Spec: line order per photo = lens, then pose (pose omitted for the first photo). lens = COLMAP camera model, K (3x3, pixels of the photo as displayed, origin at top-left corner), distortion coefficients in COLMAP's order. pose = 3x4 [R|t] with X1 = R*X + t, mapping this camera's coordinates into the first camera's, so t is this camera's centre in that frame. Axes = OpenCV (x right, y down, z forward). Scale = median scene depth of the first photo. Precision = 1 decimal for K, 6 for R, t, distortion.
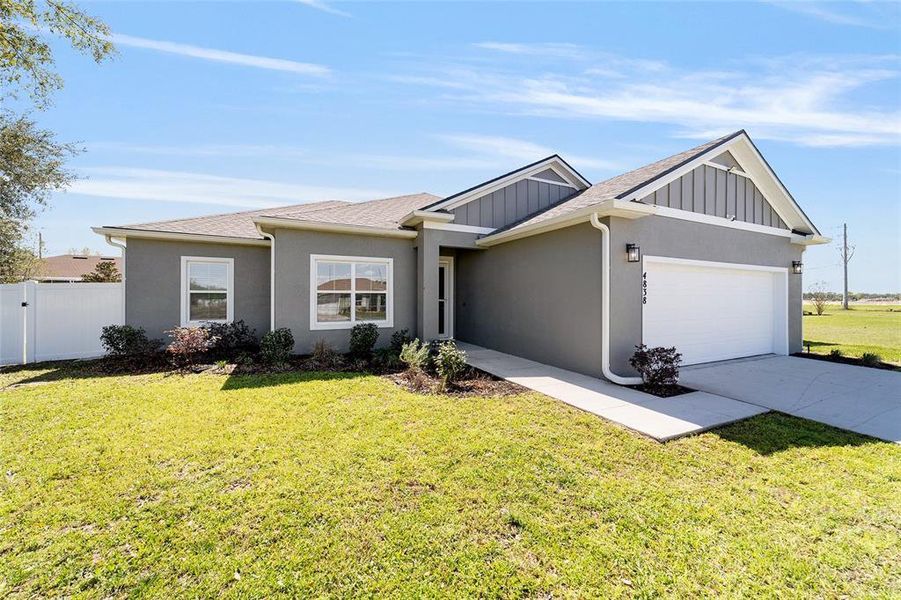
lens RADIAL K [[346.4, 0, 450.5], [0, 346.4, 300.0], [0, 0, 1]] dist [-0.018510, 0.009361]
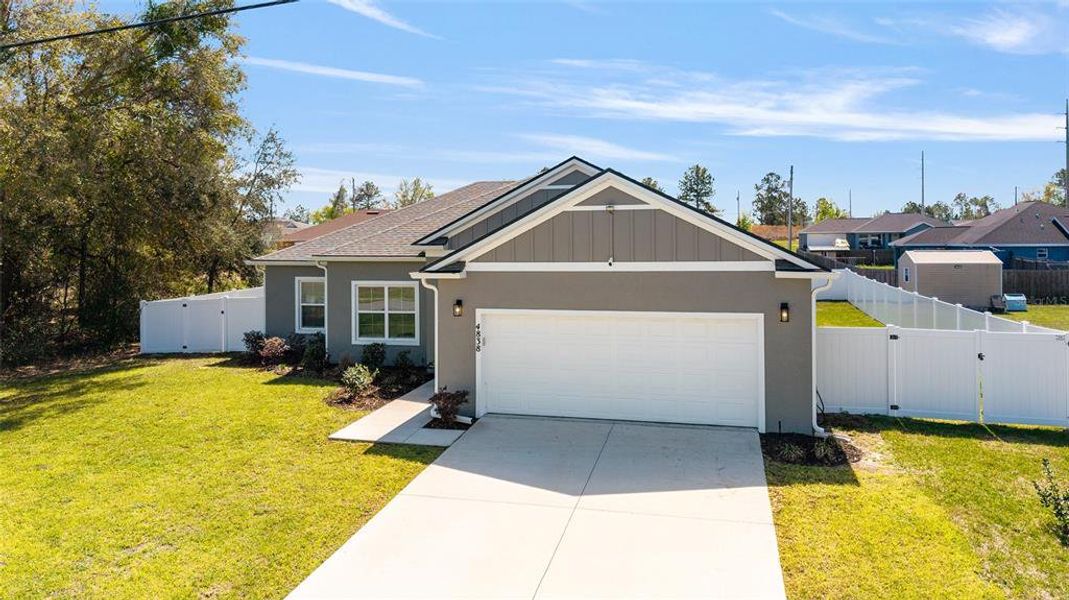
lens RADIAL K [[741.0, 0, 541.5], [0, 741.0, 253.1], [0, 0, 1]] dist [0.026938, -0.003678]
pose [[0.772136, 0.007193, -0.635417, 1.672984], [0.006747, 0.999787, 0.019516, -0.264258], [0.635422, -0.019356, 0.771923, -0.542479]]
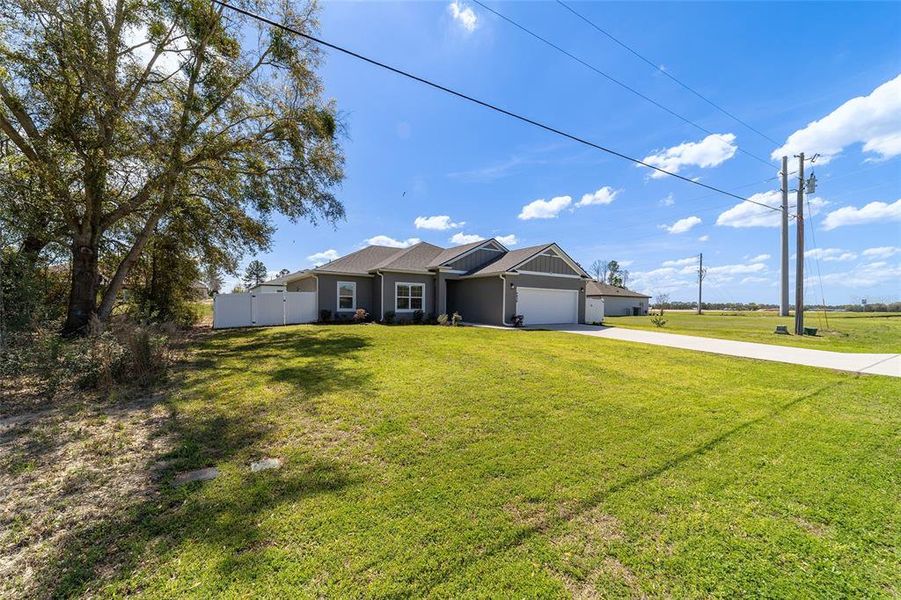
lens RADIAL K [[346.4, 0, 450.5], [0, 346.4, 300.0], [0, 0, 1]] dist [-0.018510, 0.009361]
pose [[0.992296, 0.012953, 0.123209, -0.308000], [-0.010512, 0.999736, -0.020440, 0.044144], [-0.123441, 0.018987, 0.992170, -1.505054]]
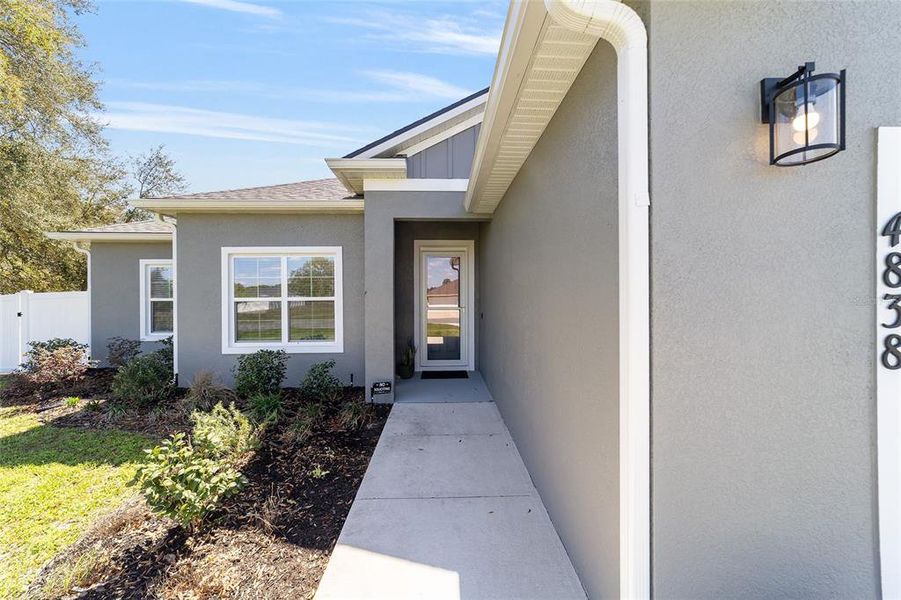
lens RADIAL K [[346.4, 0, 450.5], [0, 346.4, 300.0], [0, 0, 1]] dist [-0.018510, 0.009361]
pose [[0.912825, -0.003980, -0.408332, 0.303566], [0.007445, 0.999949, 0.006896, -0.024618], [0.408283, -0.009335, 0.912808, 0.526820]]
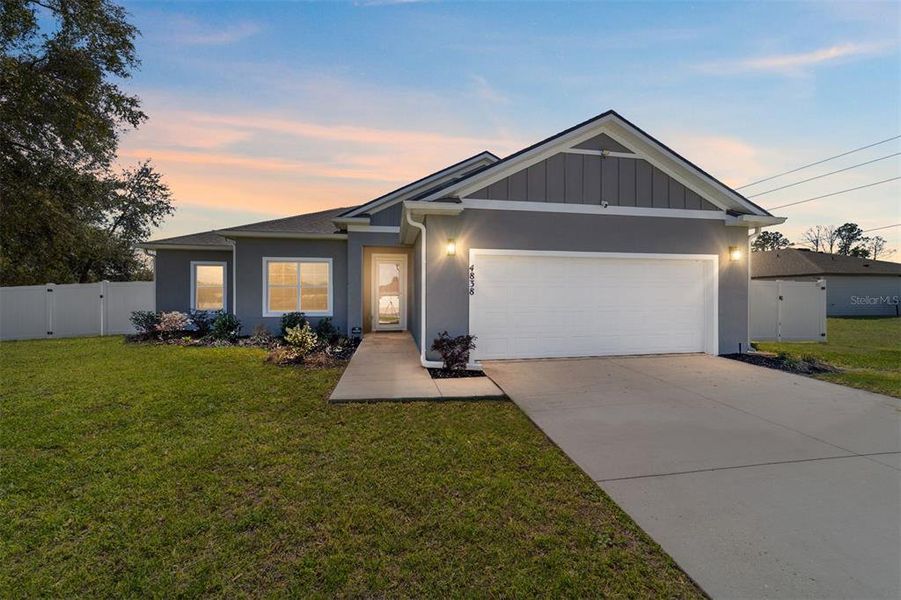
lens RADIAL K [[354.2, 0, 450.5], [0, 354.2, 300.0], [0, 0, 1]] dist [-0.022734, 0.011396]
pose [[0.960256, 0.002600, -0.279108, 0.595192], [0.000086, 0.999954, 0.009609, 0.012329], [0.279120, -0.009251, 0.960212, -0.045708]]
